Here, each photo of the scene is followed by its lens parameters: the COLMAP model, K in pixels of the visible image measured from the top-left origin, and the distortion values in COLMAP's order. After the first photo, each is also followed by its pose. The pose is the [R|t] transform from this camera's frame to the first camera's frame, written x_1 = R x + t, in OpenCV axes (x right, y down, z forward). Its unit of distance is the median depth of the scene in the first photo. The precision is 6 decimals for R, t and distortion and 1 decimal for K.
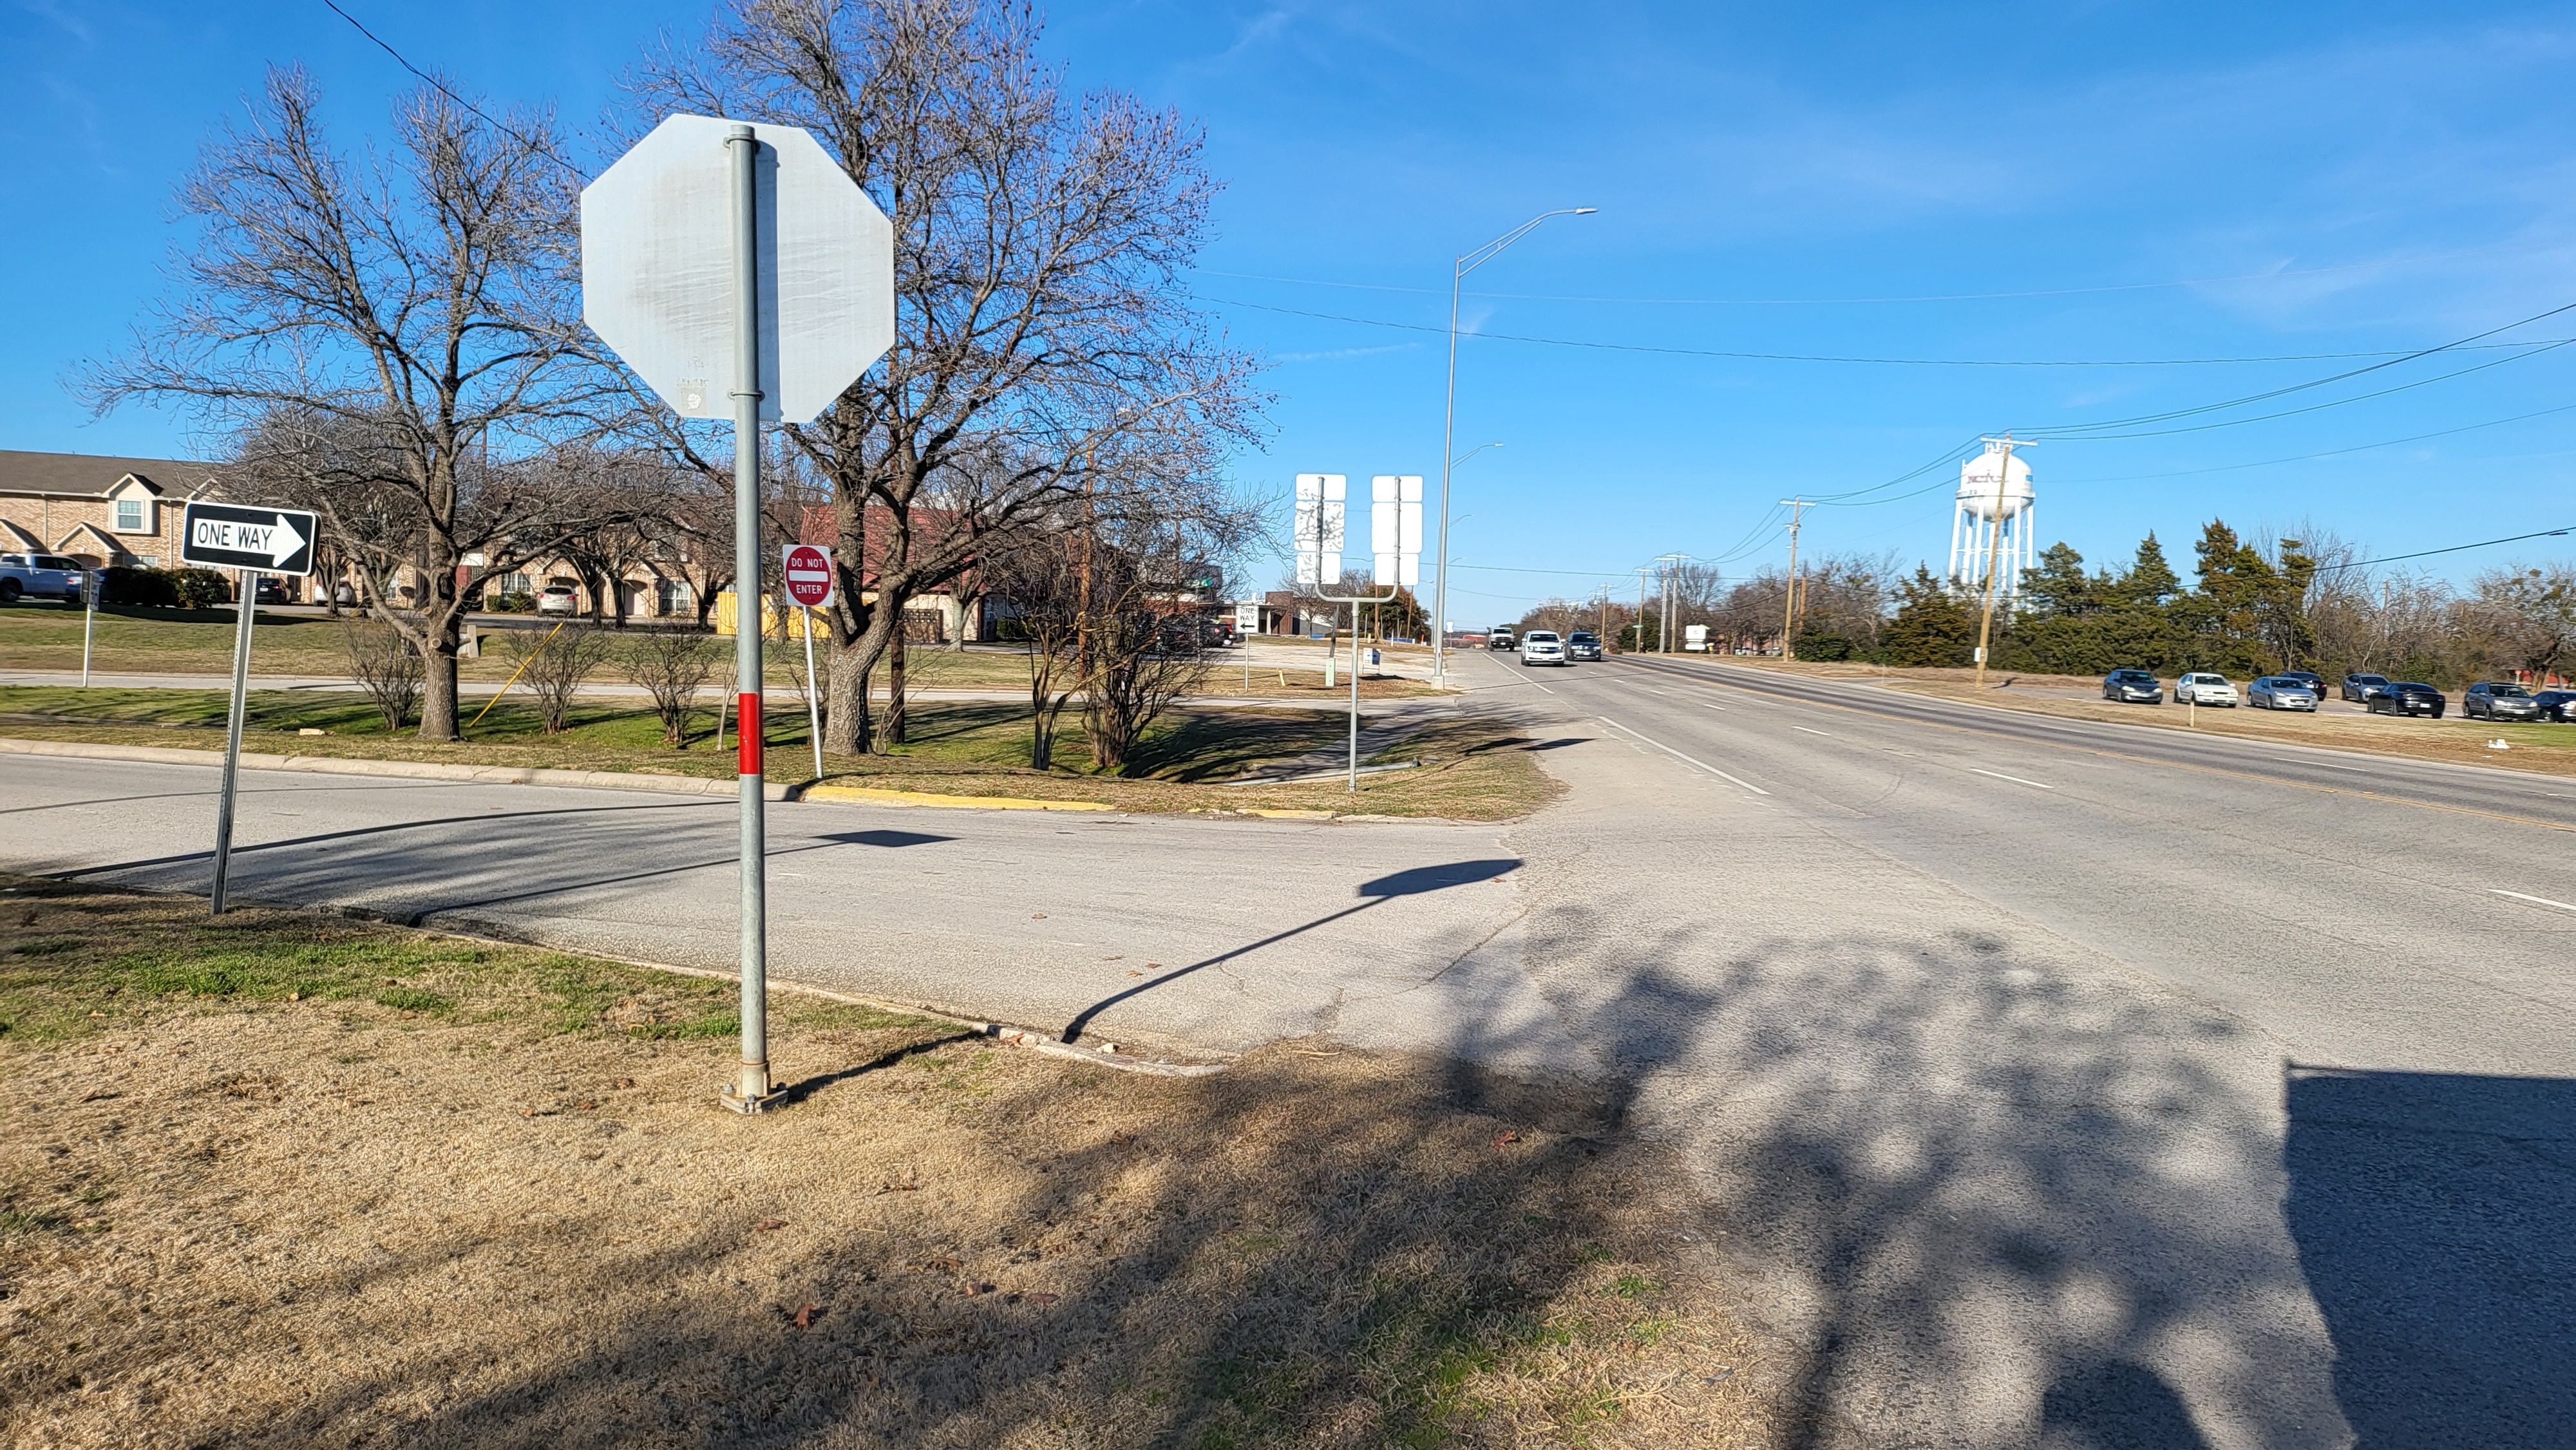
lens RADIAL K [[1739.0, 0, 1288.0], [0, 1739.0, 725.0], [0, 0, 1]] dist [0.053162, 0.000649]
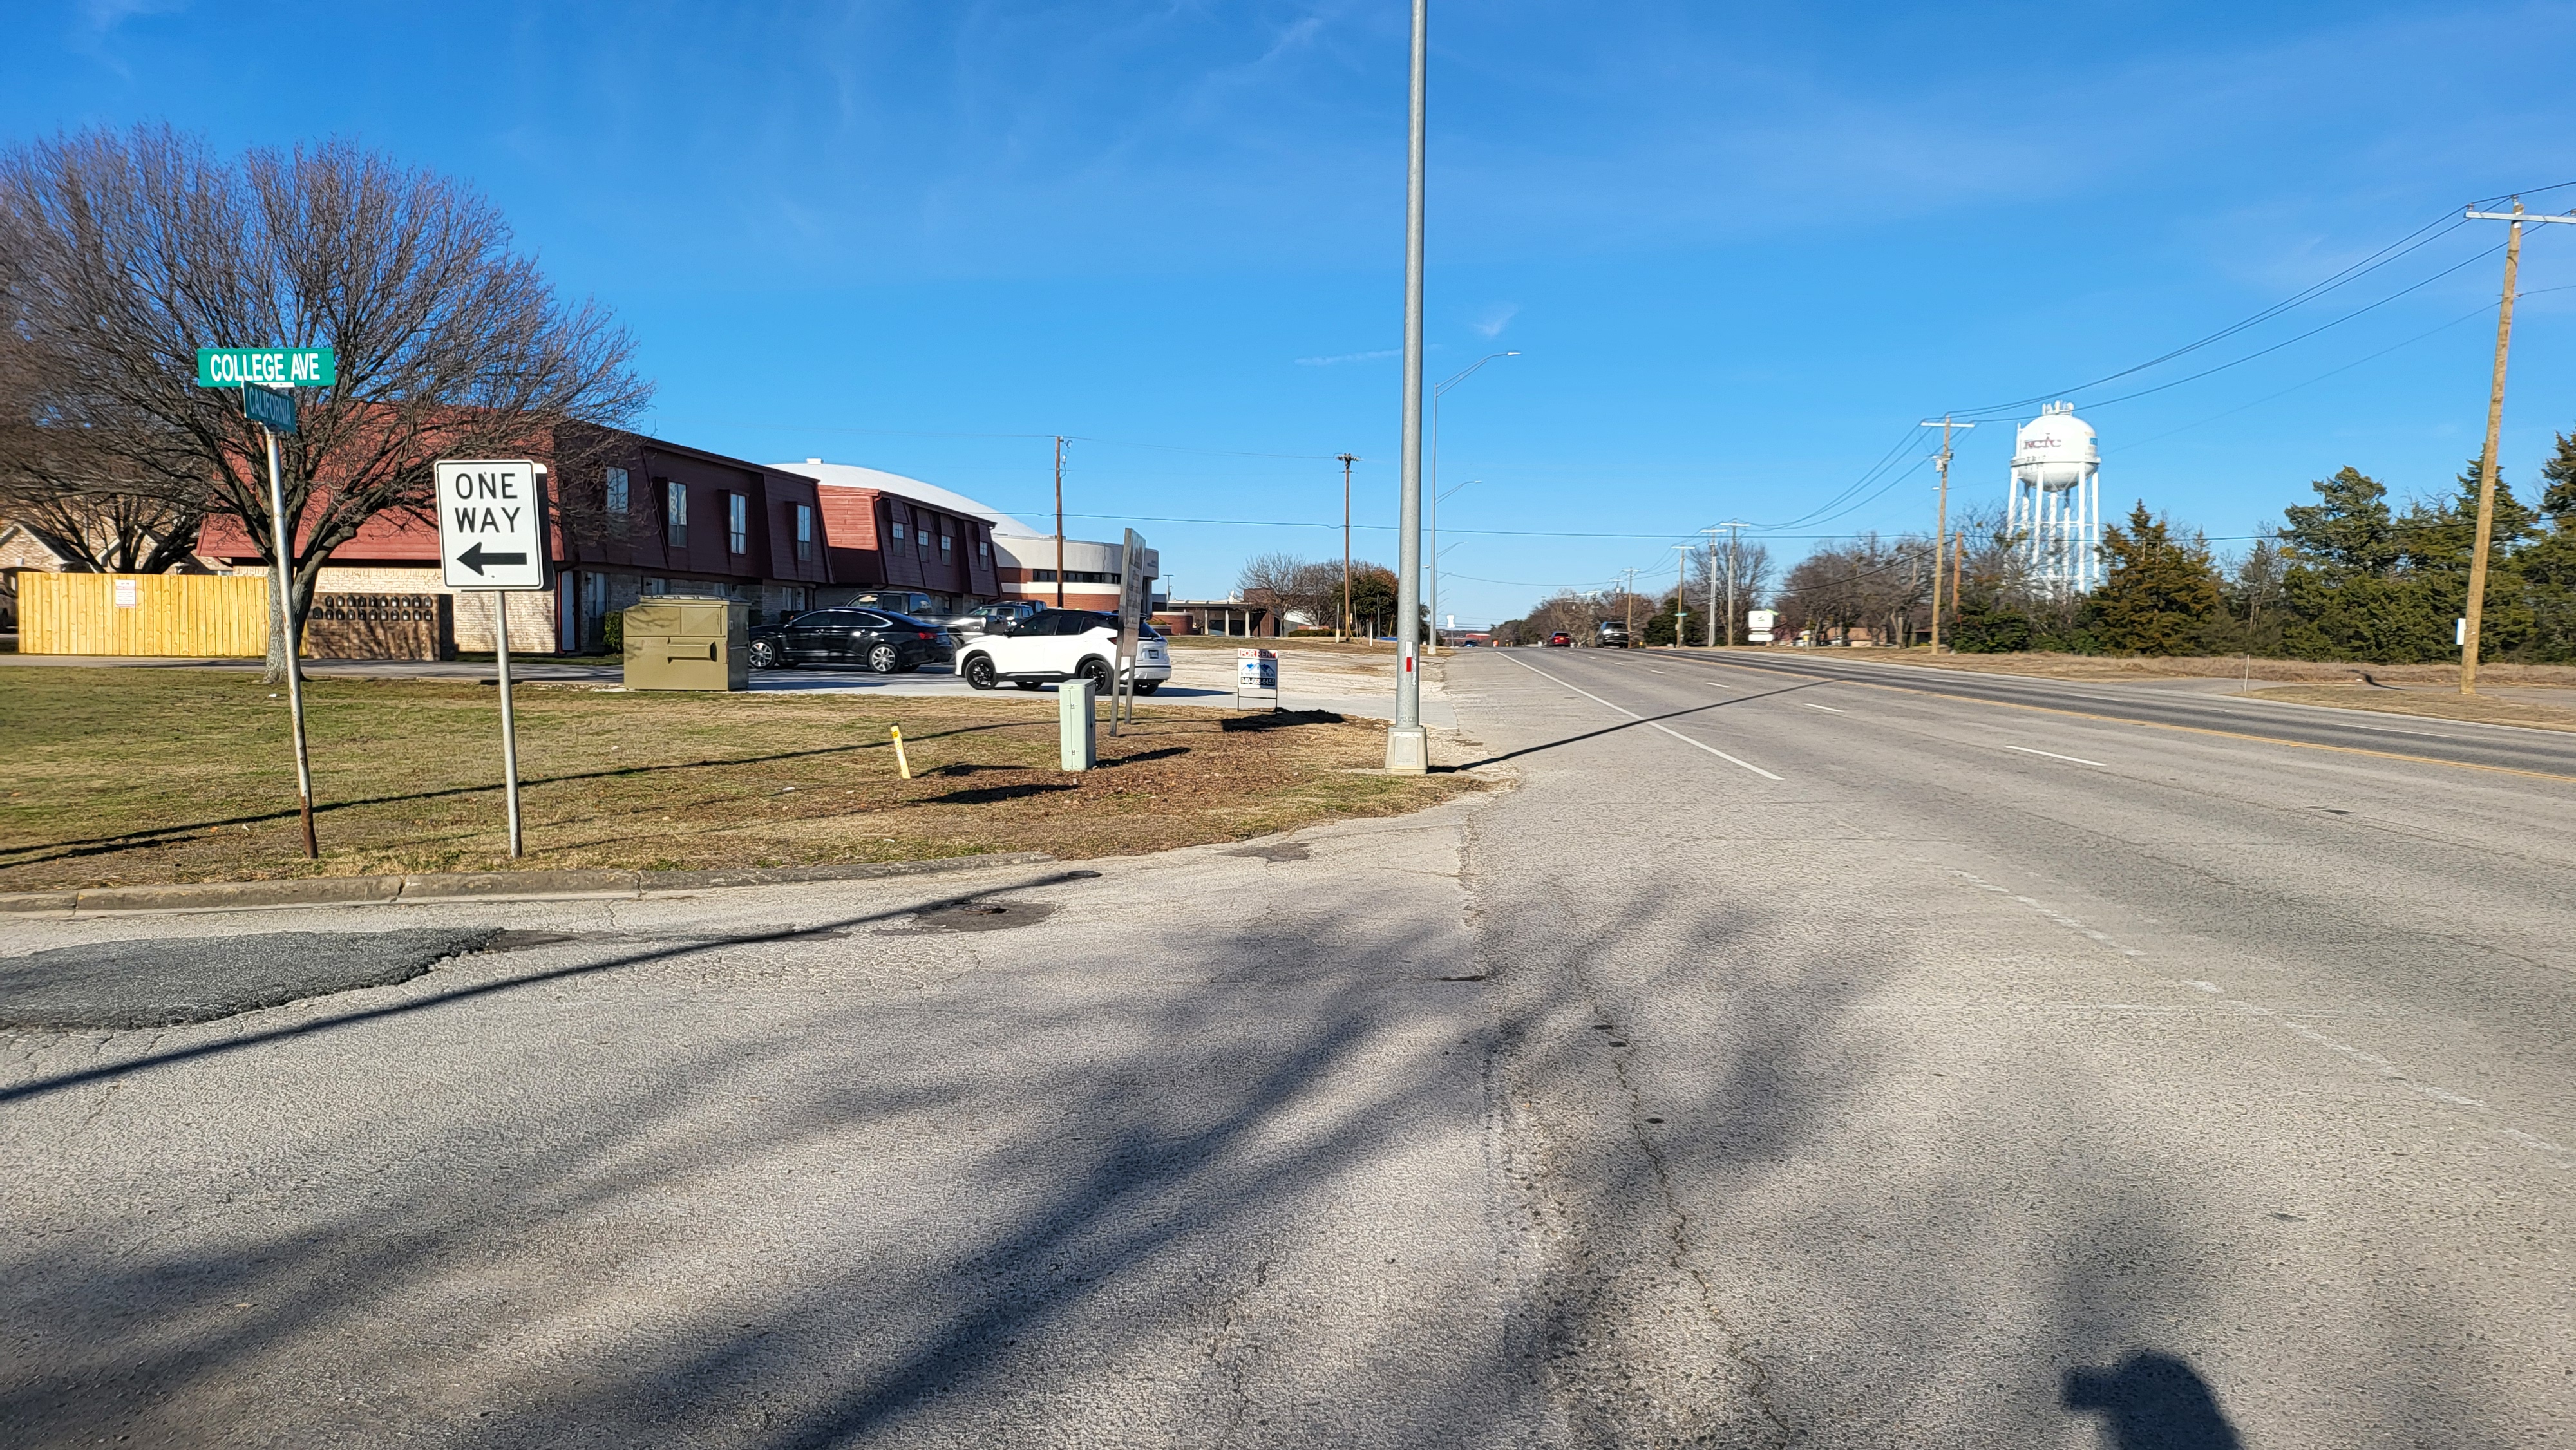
lens RADIAL K [[1739.0, 0, 1288.0], [0, 1739.0, 725.0], [0, 0, 1]] dist [0.053162, 0.000649]
pose [[0.999681, -0.025117, -0.002815, 0.029528], [0.025111, 0.999683, -0.001968, -0.013153], [0.002863, 0.001896, 0.999994, 0.307365]]
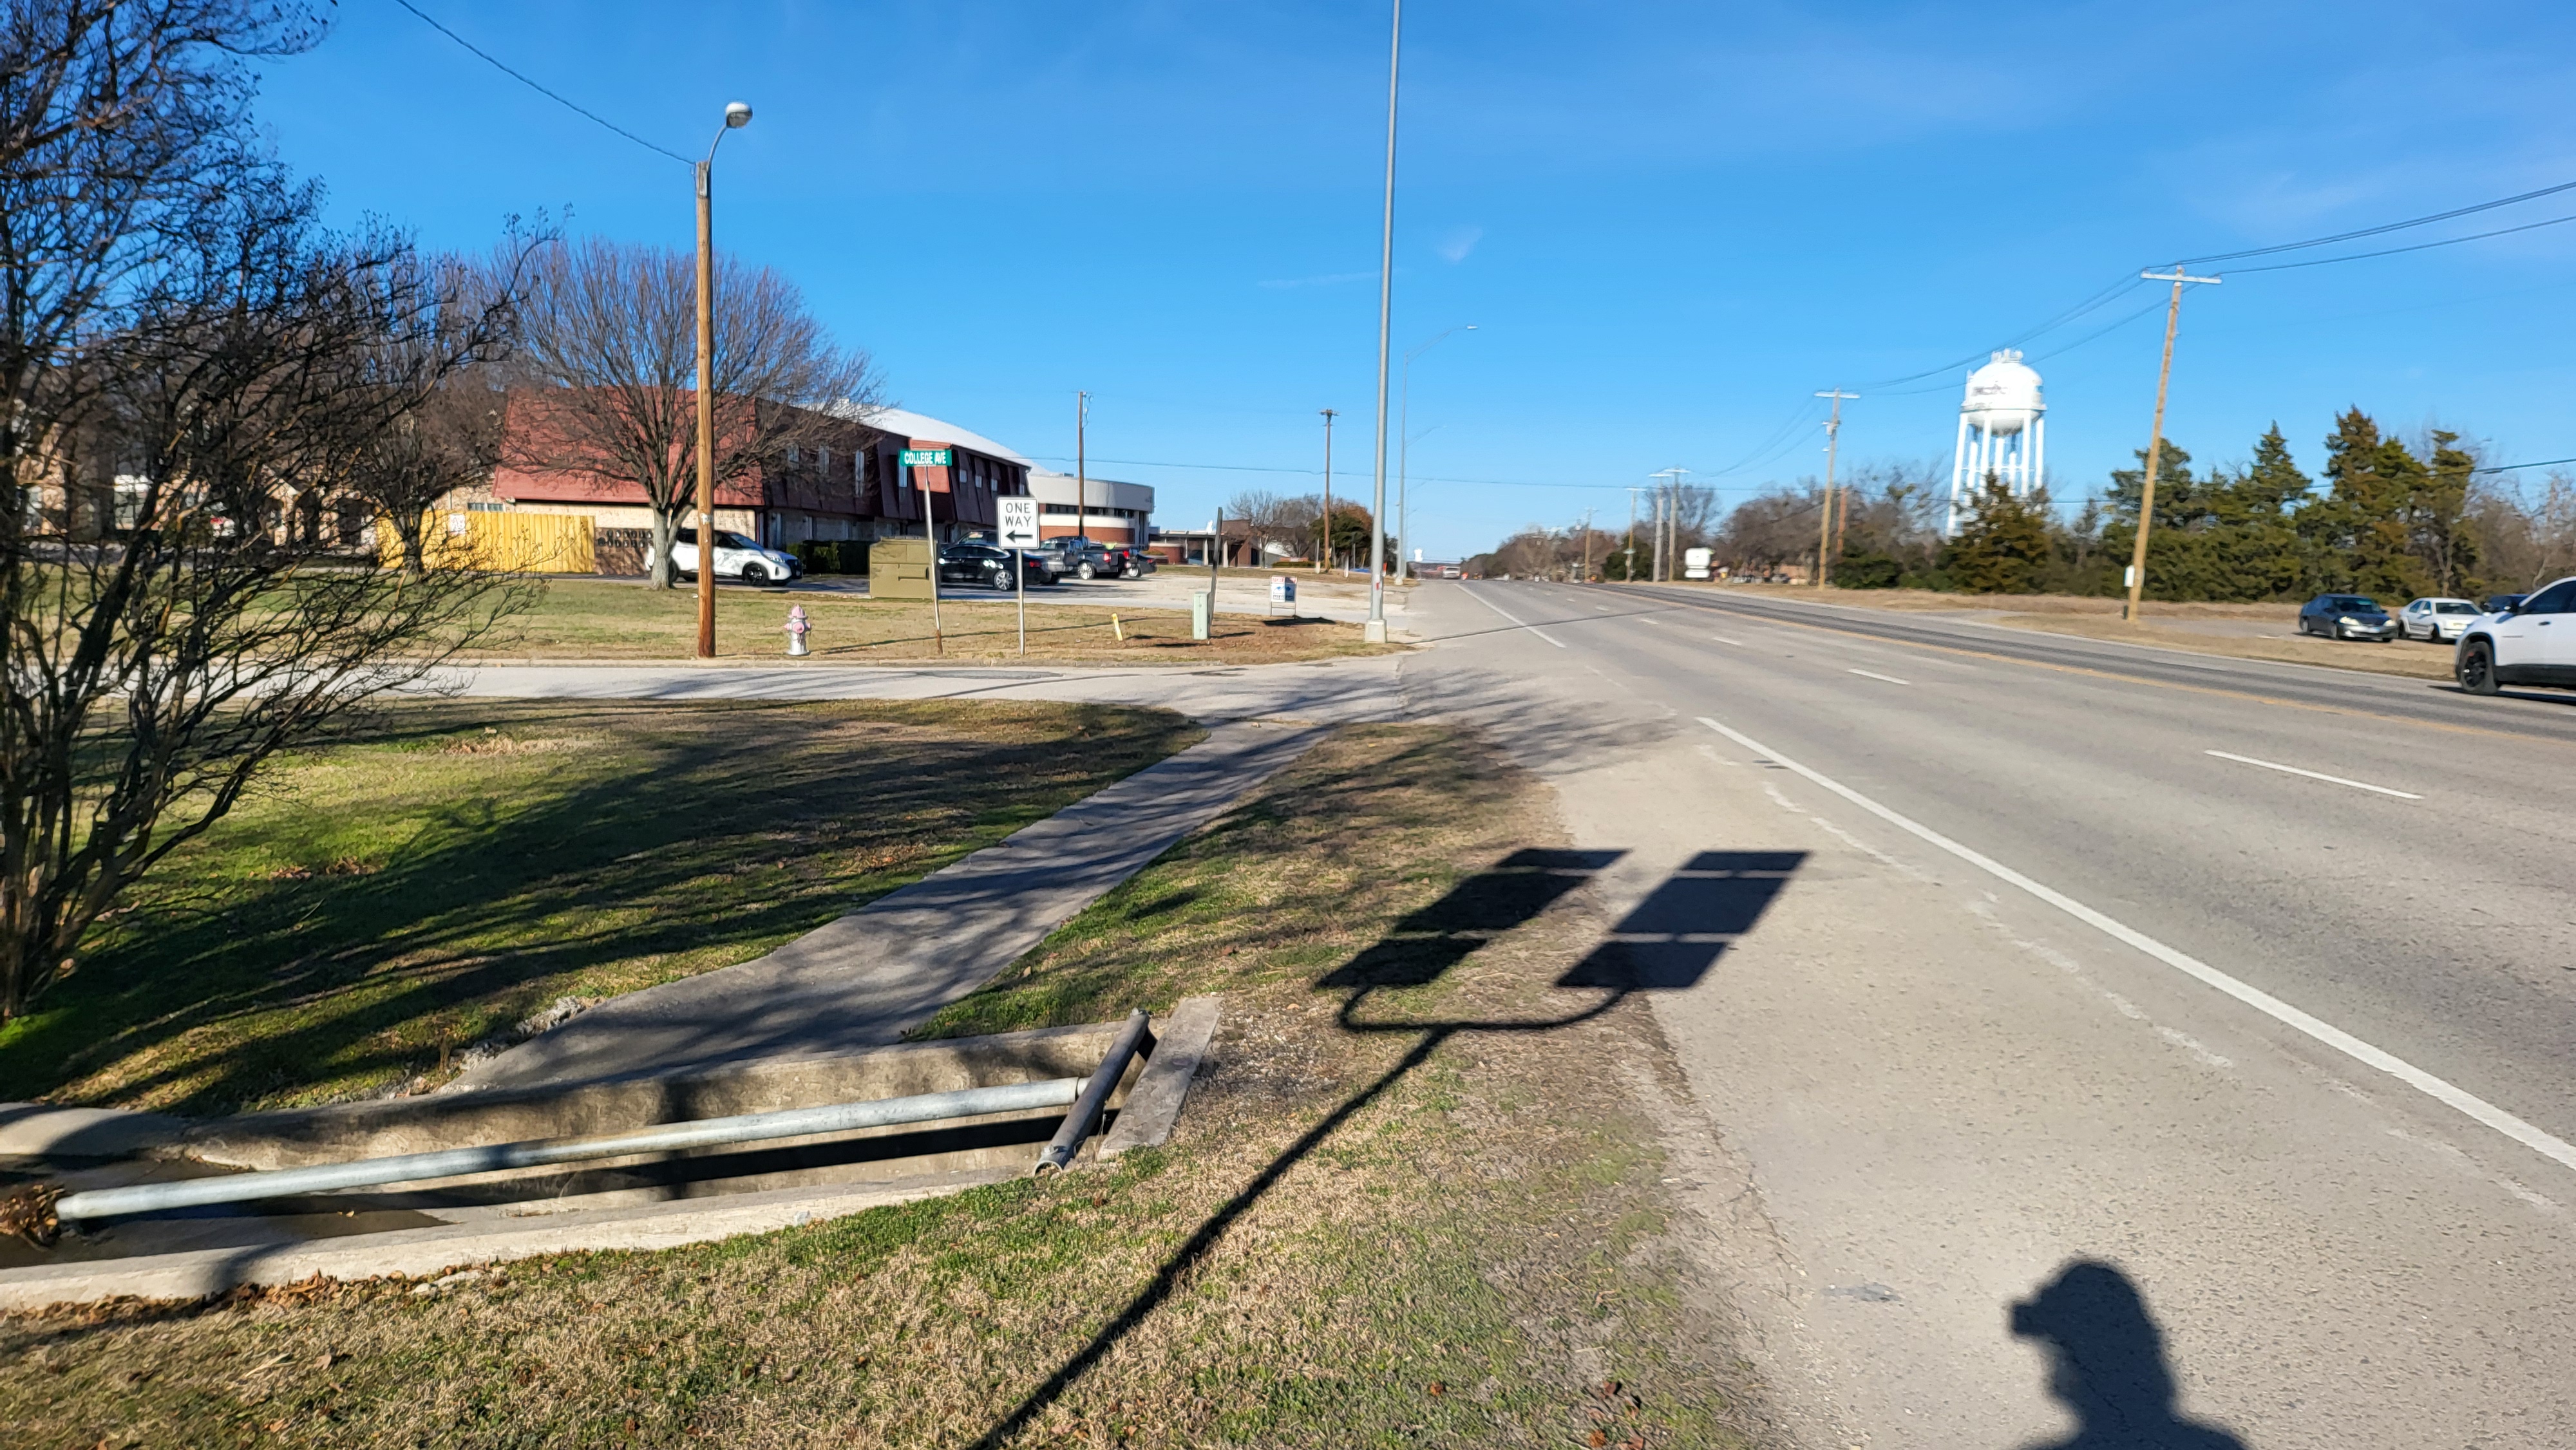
lens RADIAL K [[1751.3, 0, 1288.0], [0, 1751.3, 725.0], [0, 0, 1]] dist [0.061703, 0.000833]
pose [[0.999828, -0.011854, 0.014257, 0.020800], [0.011306, 0.999217, 0.037925, -0.006813], [-0.014695, -0.037757, 0.999179, 0.172889]]
